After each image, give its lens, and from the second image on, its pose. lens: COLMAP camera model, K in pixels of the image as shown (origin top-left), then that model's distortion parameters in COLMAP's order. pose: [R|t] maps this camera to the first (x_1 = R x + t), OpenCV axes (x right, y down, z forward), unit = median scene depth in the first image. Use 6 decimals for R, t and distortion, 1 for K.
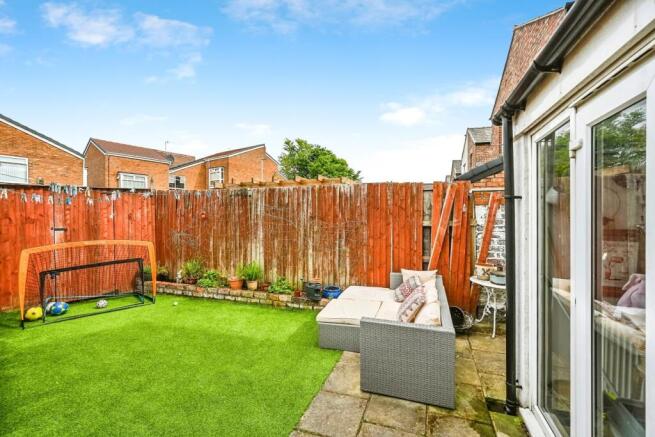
lens RADIAL K [[265.1, 0, 328.4], [0, 265.1, 220.3], [0, 0, 1]] dist [-0.000820, 0.000568]
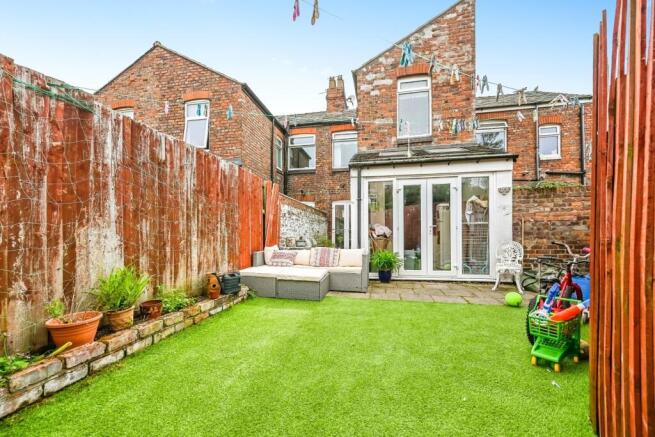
lens RADIAL K [[265.1, 0, 331.2], [0, 265.1, 233.9], [0, 0, 1]] dist [-0.000820, 0.000568]
pose [[-0.132534, 0.000093, 0.991178, -0.810825], [0.006065, 0.999981, 0.000717, 0.105126], [-0.991160, 0.006107, -0.132532, 0.719820]]
